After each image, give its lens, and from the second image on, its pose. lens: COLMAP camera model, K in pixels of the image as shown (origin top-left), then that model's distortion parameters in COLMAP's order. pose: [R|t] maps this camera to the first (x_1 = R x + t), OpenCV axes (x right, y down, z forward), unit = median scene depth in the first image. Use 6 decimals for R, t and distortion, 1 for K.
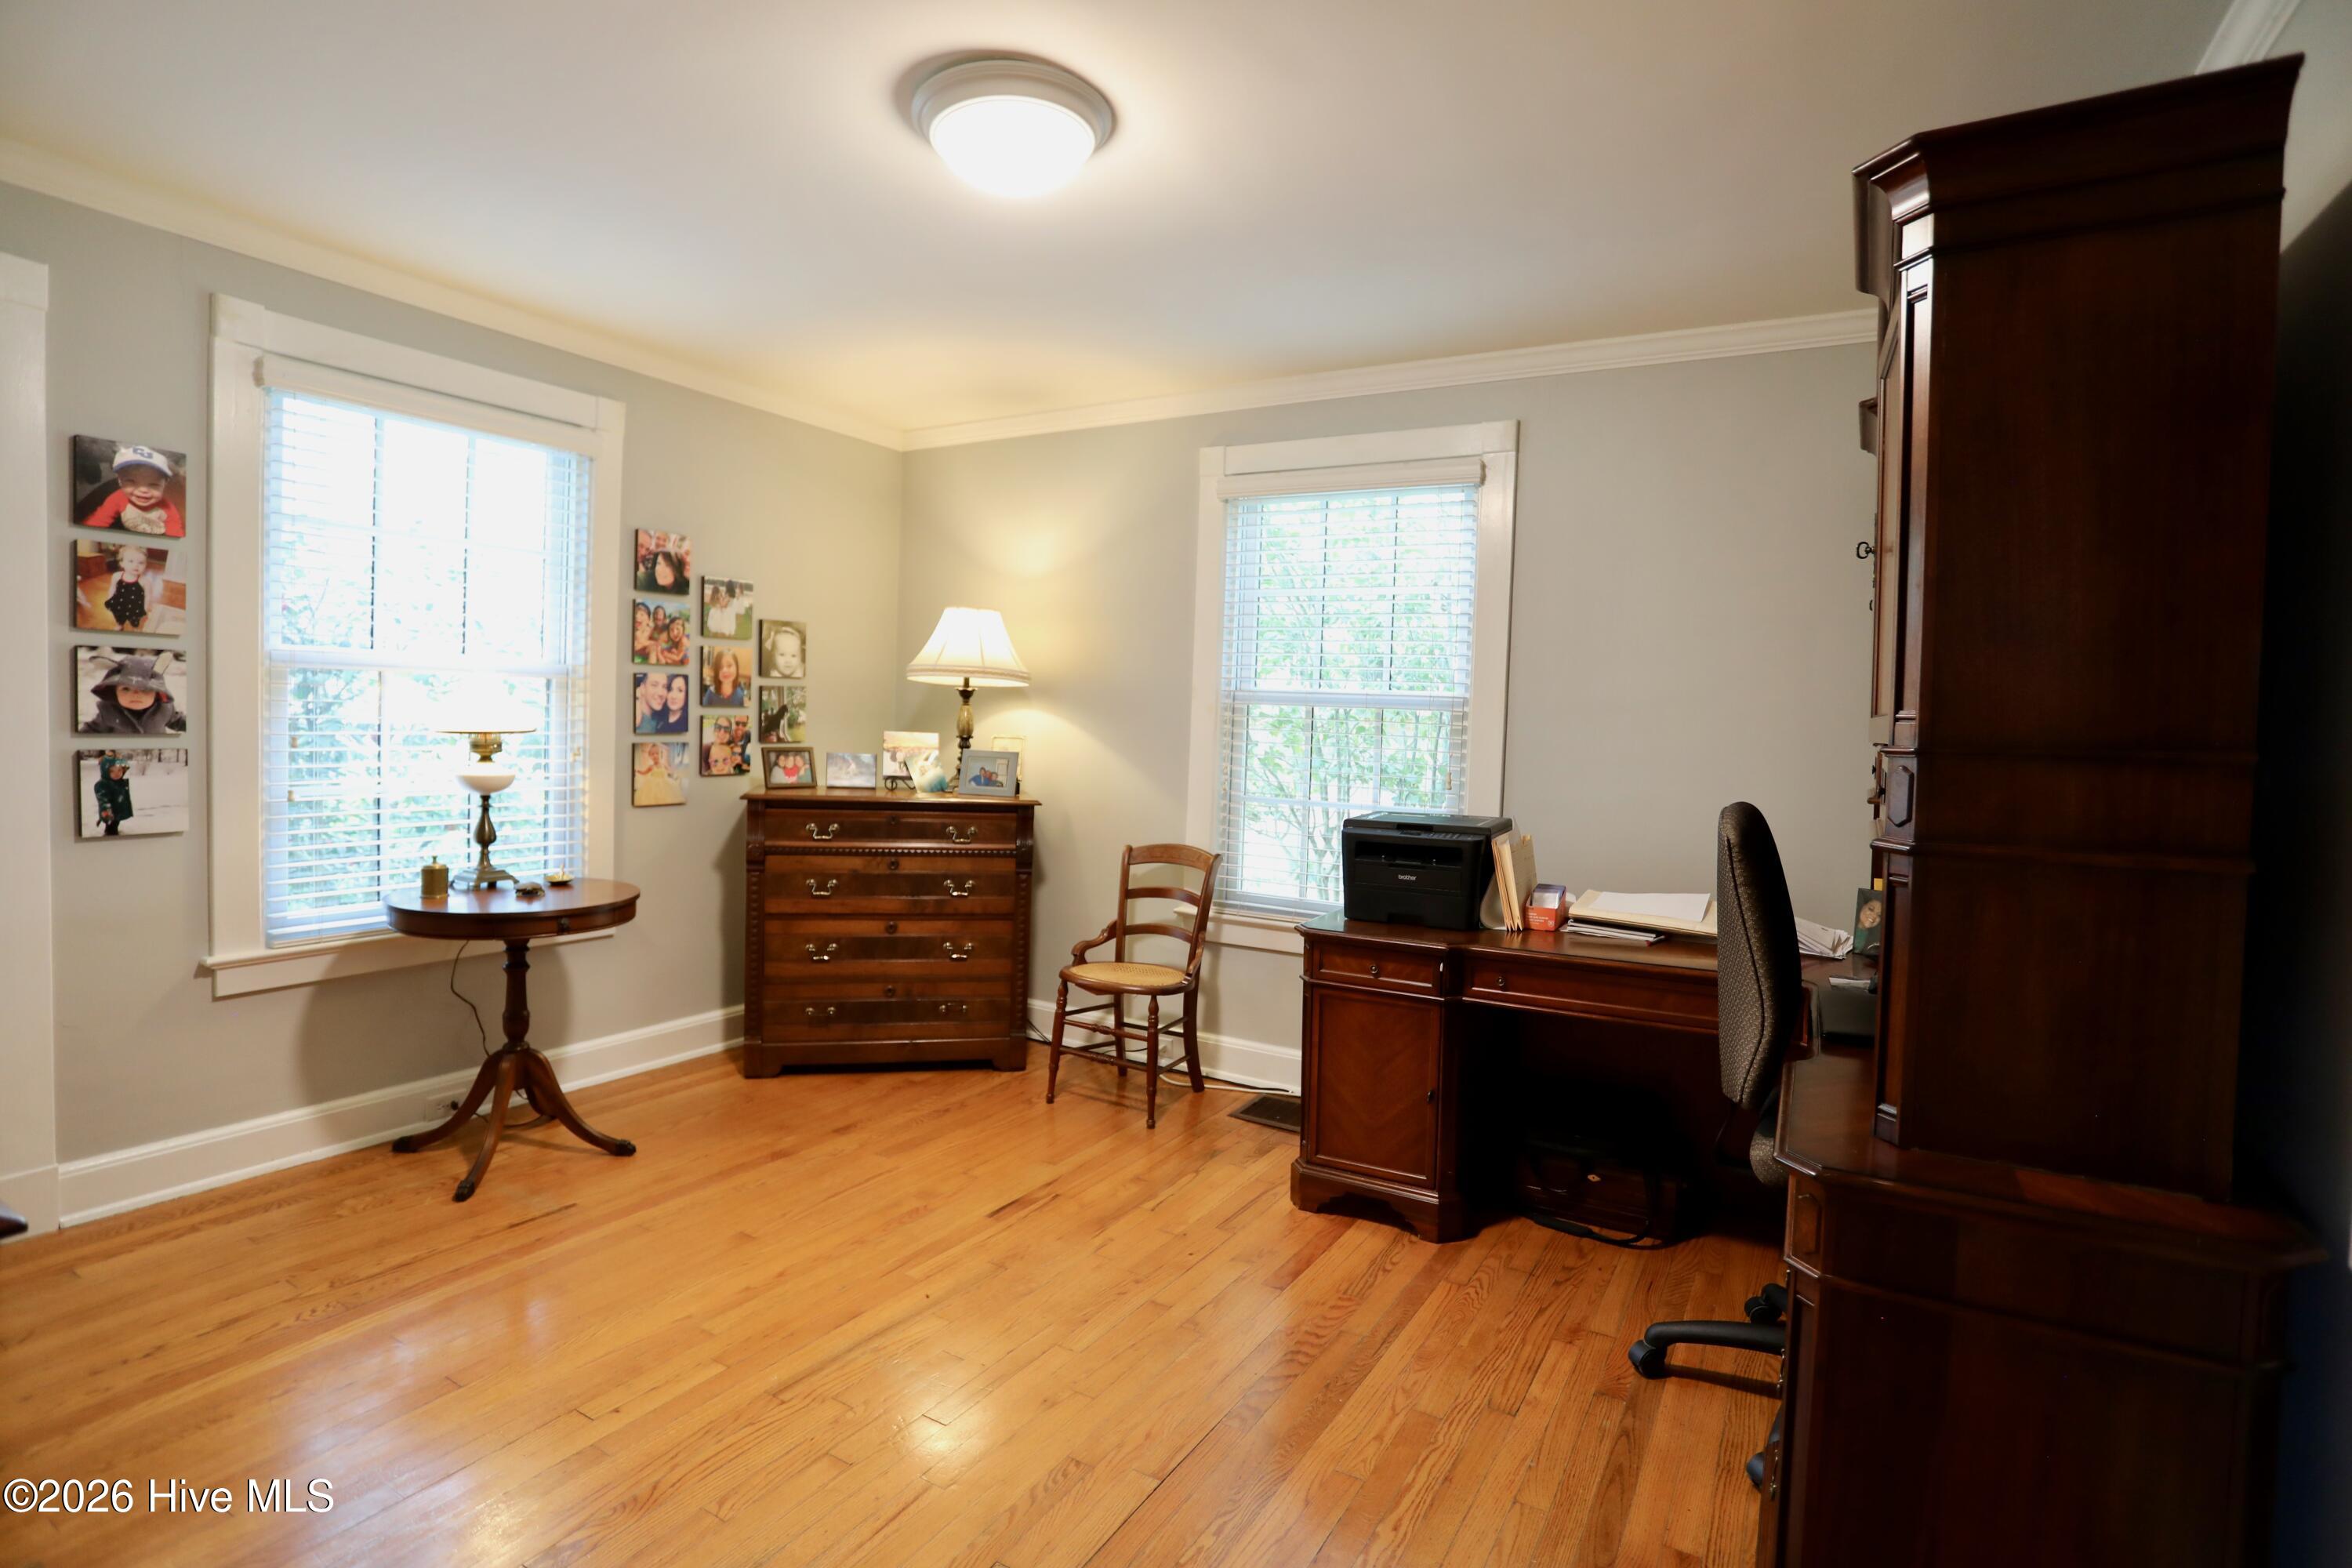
lens RADIAL K [[1145.6, 0, 1178.2], [0, 1145.6, 778.9], [0, 0, 1]] dist [-0.068063, 0.025304]
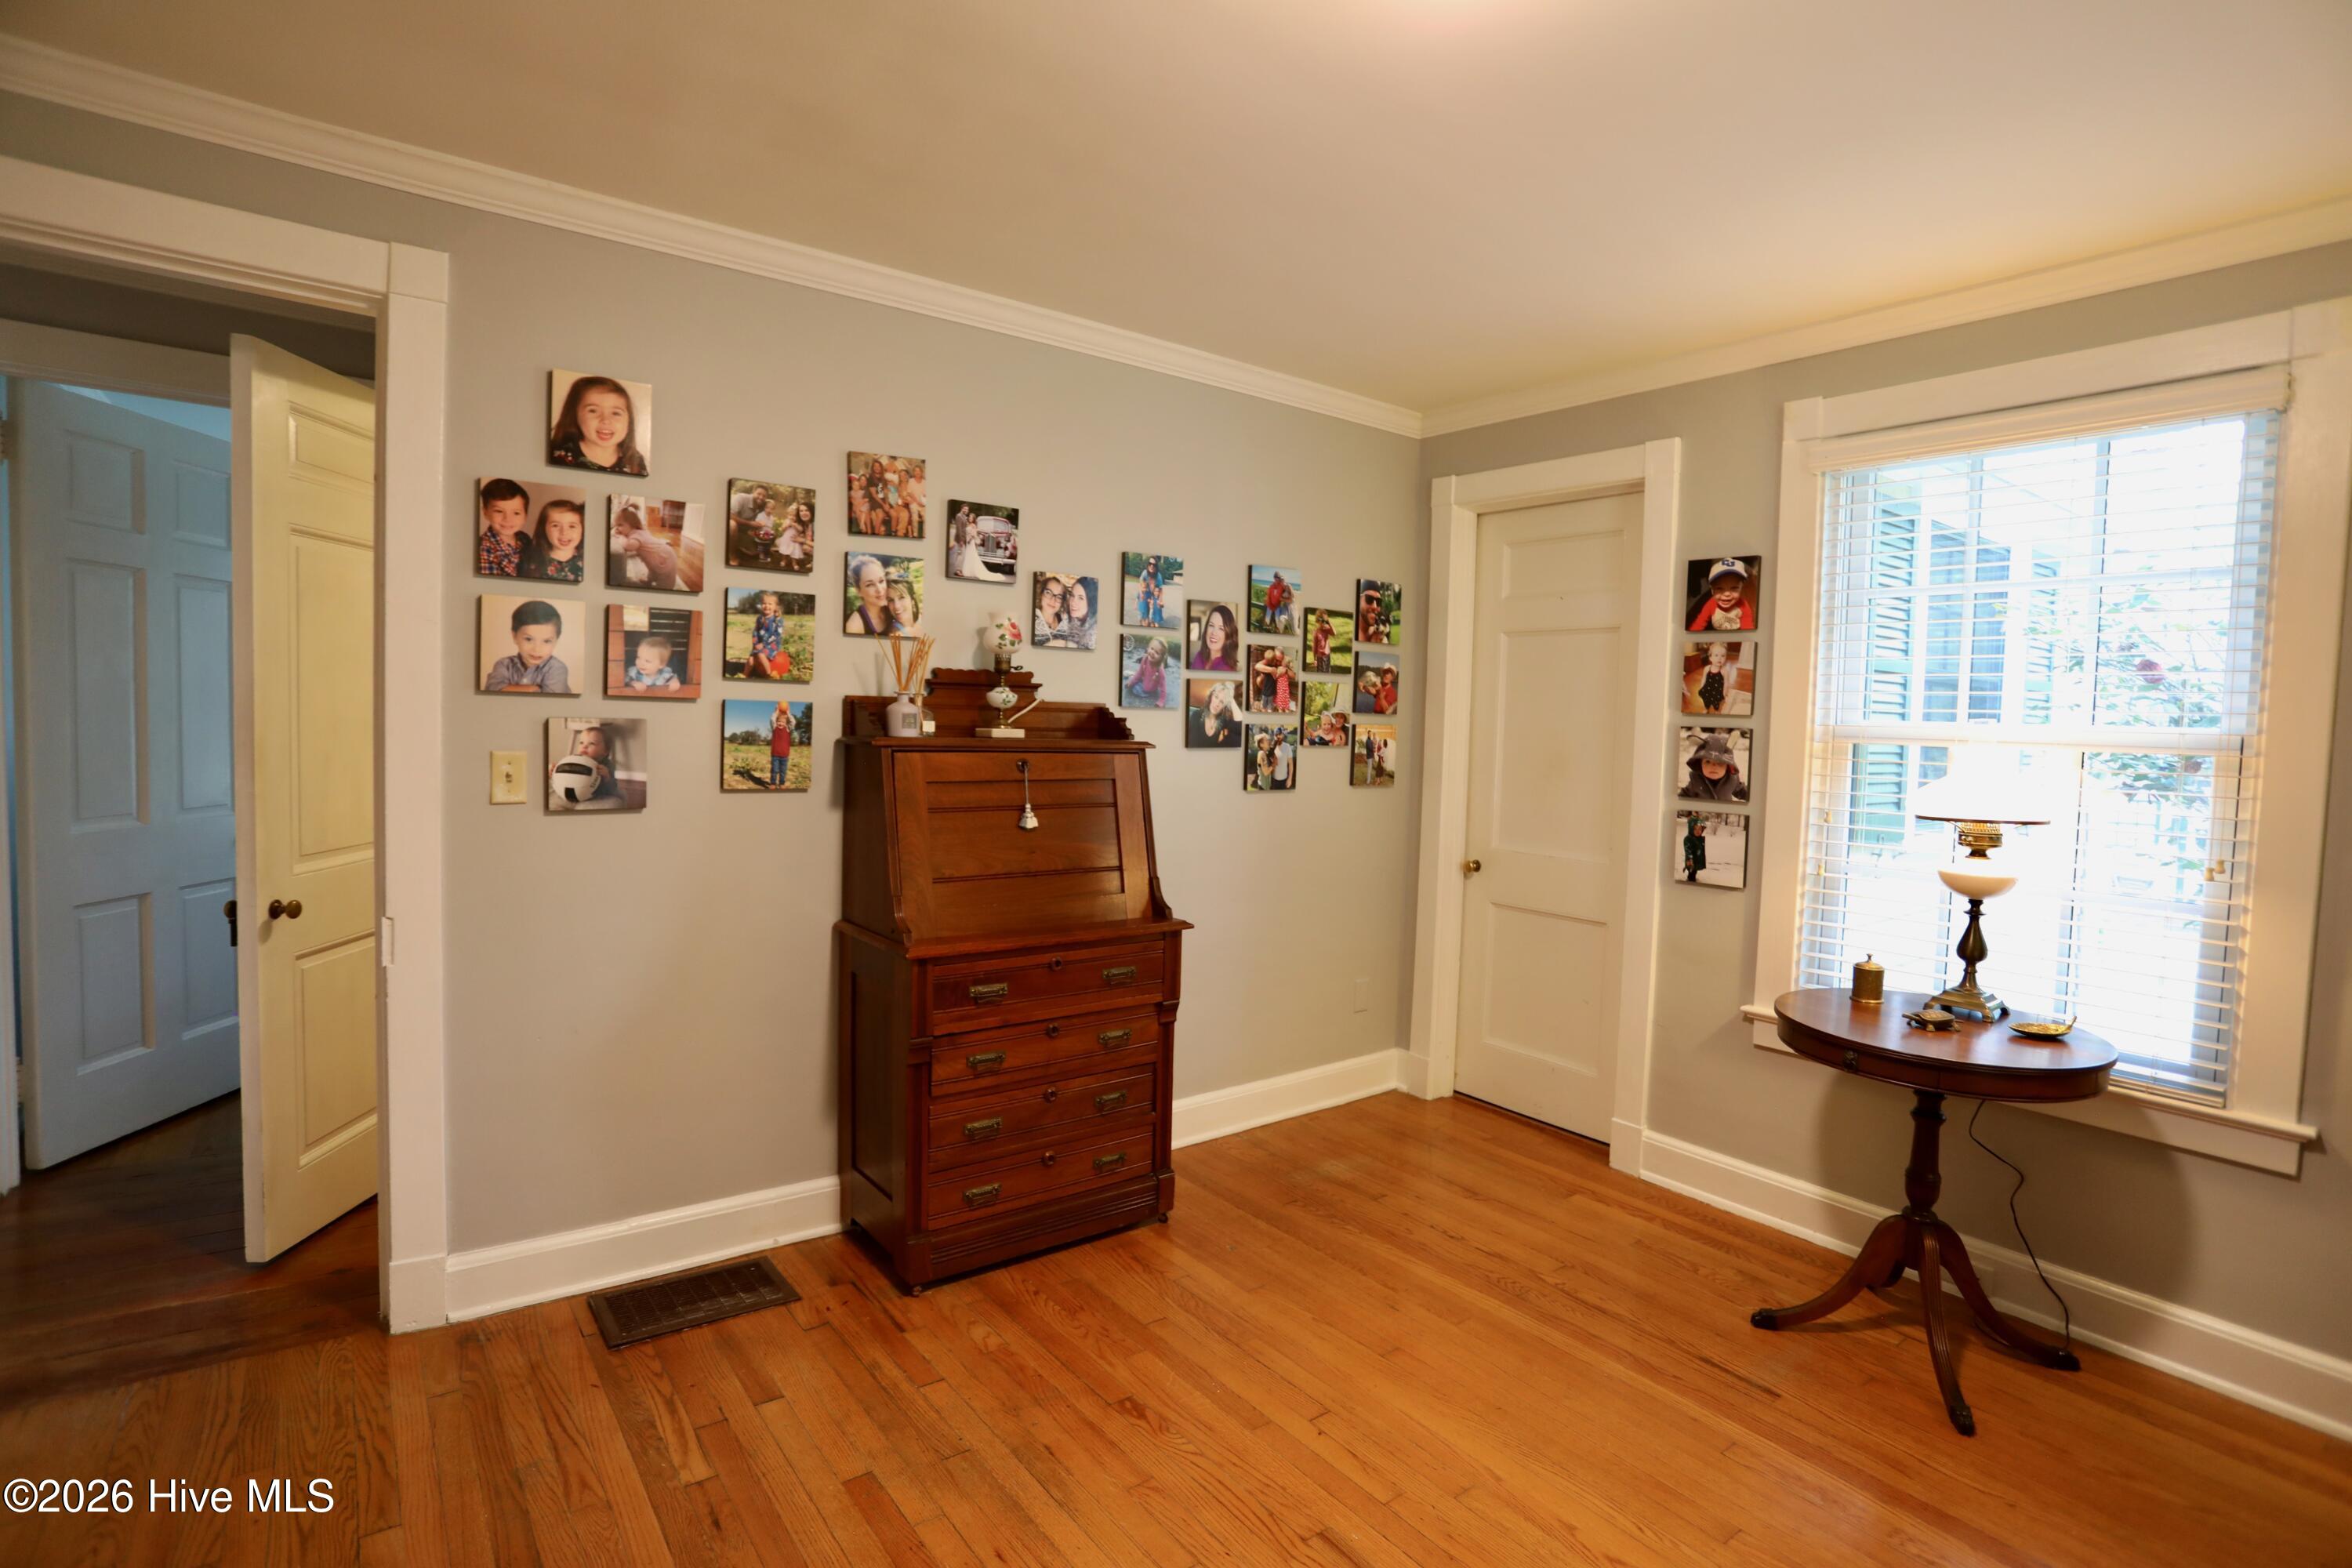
lens RADIAL K [[1145.6, 0, 1177.6], [0, 1145.6, 772.0], [0, 0, 1]] dist [-0.068063, 0.025304]
pose [[-0.397351, 0.000408, -0.917666, 0.404188], [-0.093799, 0.994744, 0.041057, -0.066816], [0.912860, 0.102390, -0.395225, 0.954565]]
